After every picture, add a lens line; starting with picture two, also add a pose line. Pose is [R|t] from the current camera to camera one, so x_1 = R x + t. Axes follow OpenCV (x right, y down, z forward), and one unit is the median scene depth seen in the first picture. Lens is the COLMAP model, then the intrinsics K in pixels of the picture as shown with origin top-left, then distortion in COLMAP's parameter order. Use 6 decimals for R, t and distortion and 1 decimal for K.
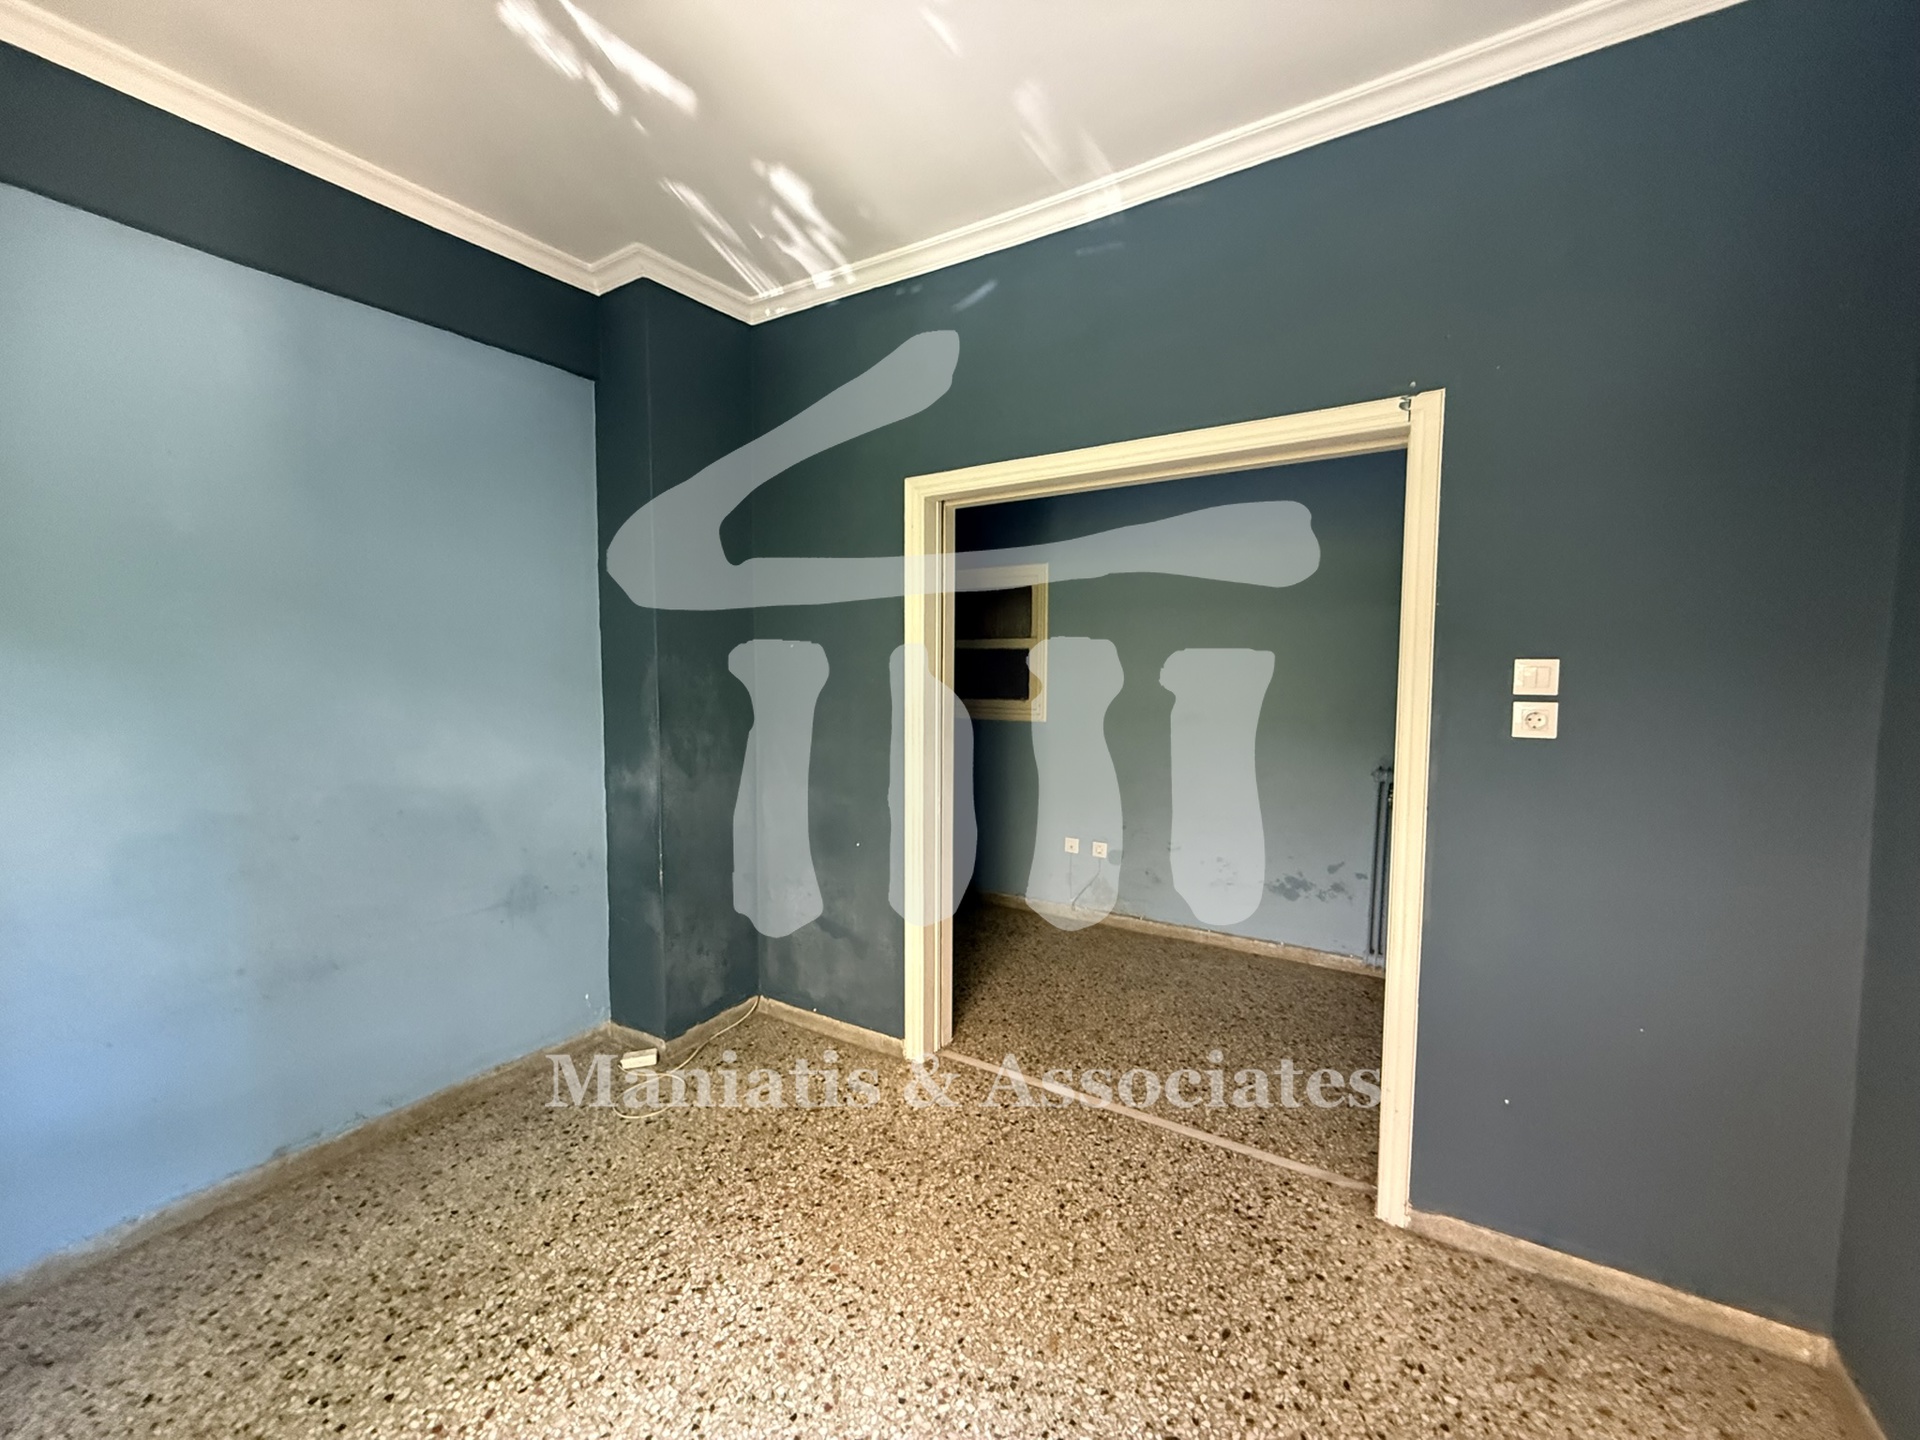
lens RADIAL K [[764.1, 0, 949.7], [0, 764.1, 721.7], [0, 0, 1]] dist [0.002131, 0.000069]
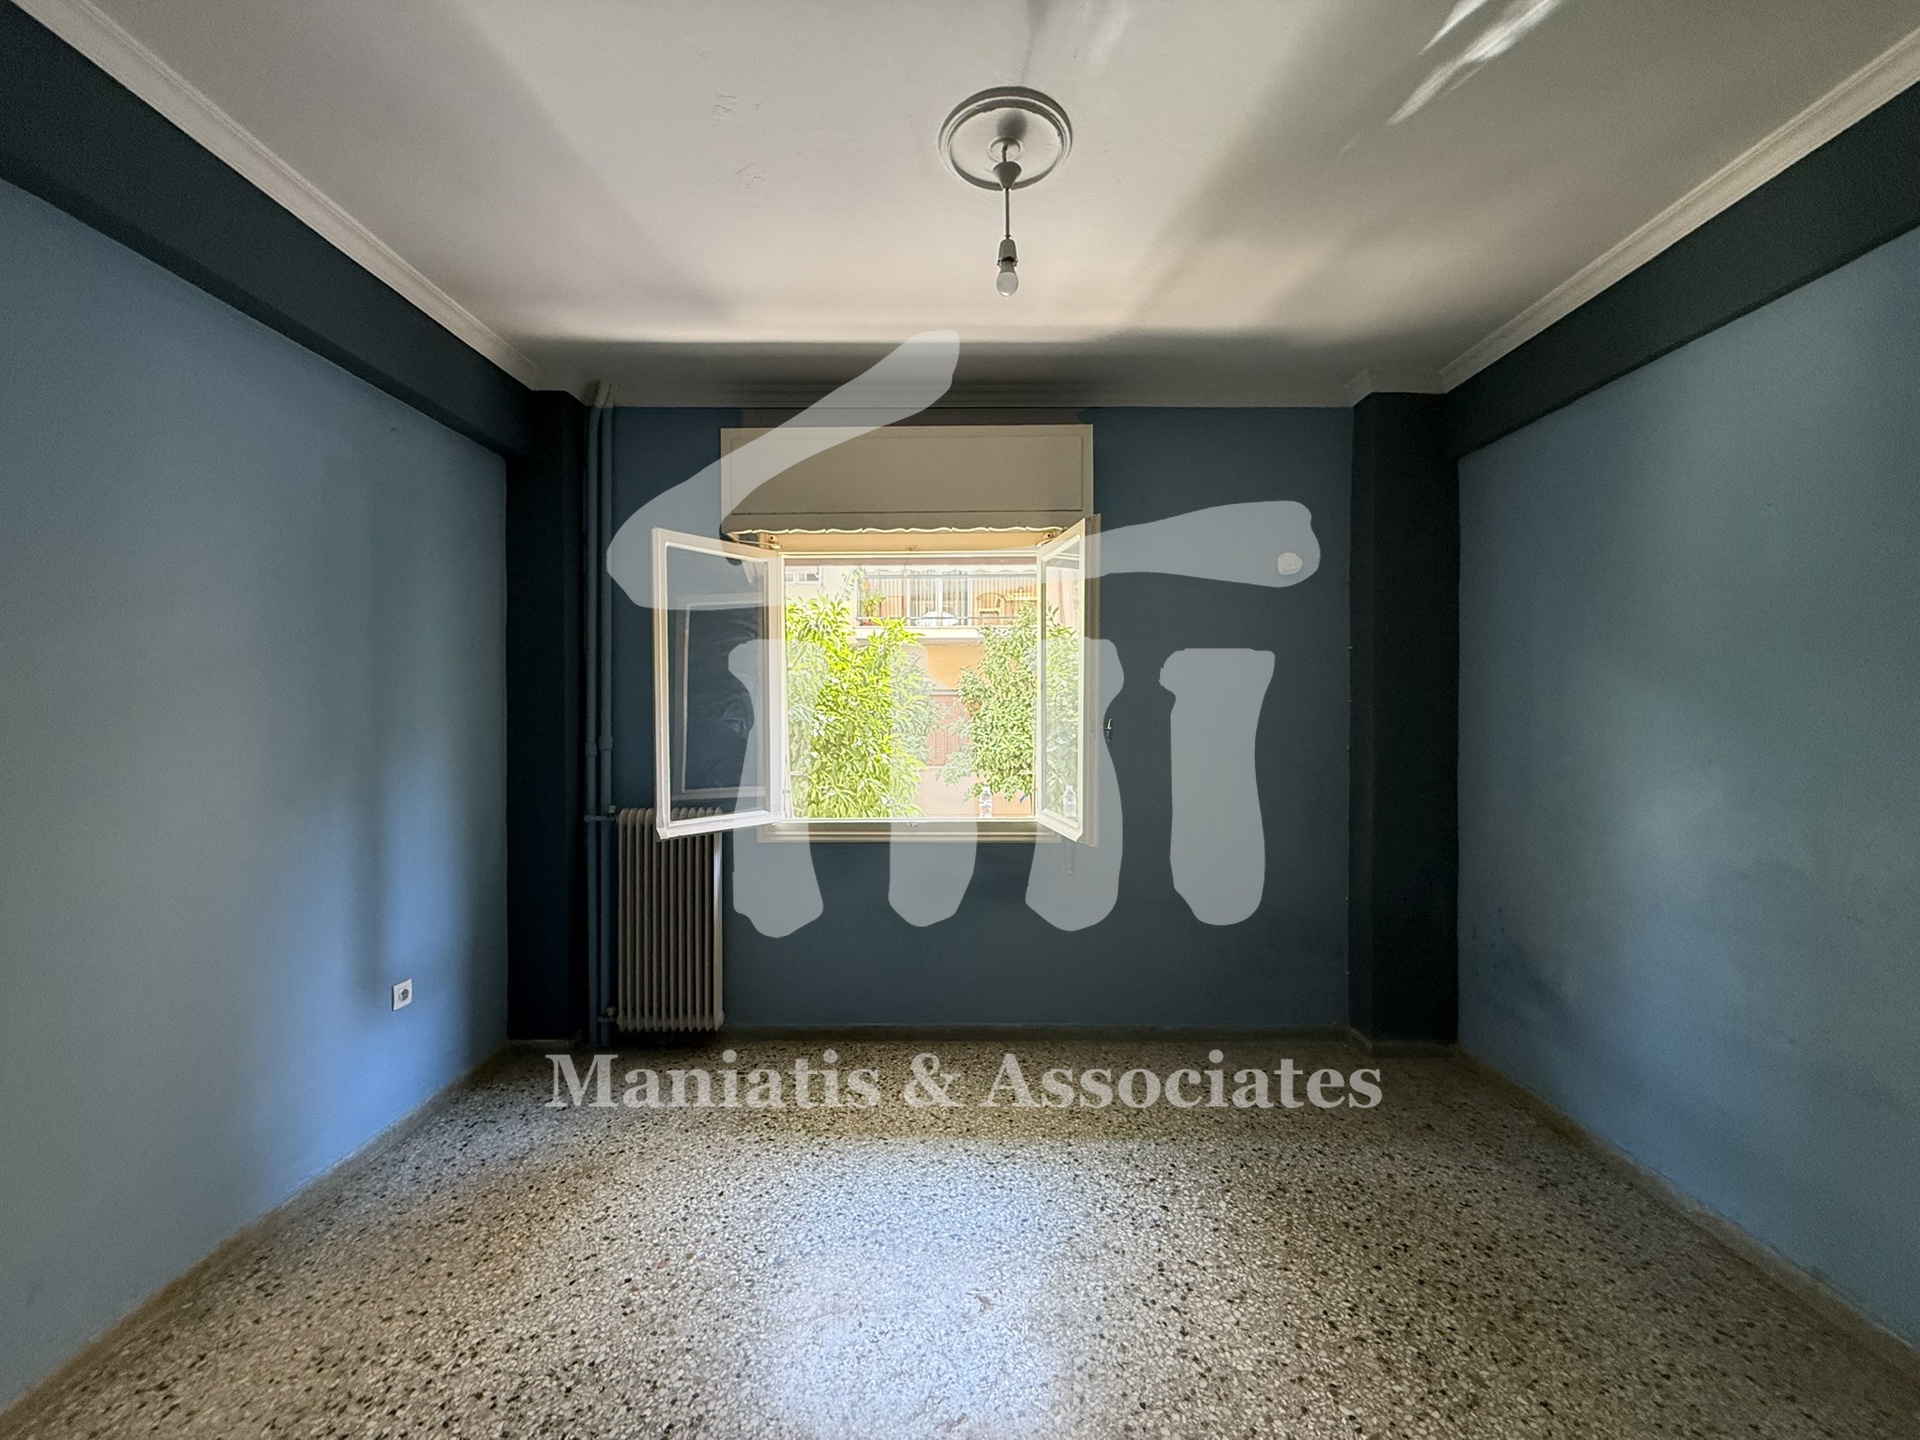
lens RADIAL K [[764.1, 0, 963.3], [0, 764.1, 720.2], [0, 0, 1]] dist [0.002131, 0.000069]
pose [[-0.840190, 0.001758, -0.542290, 0.548482], [-0.043282, 0.996587, 0.070289, -0.106561], [0.540563, 0.082528, -0.837246, 1.568393]]
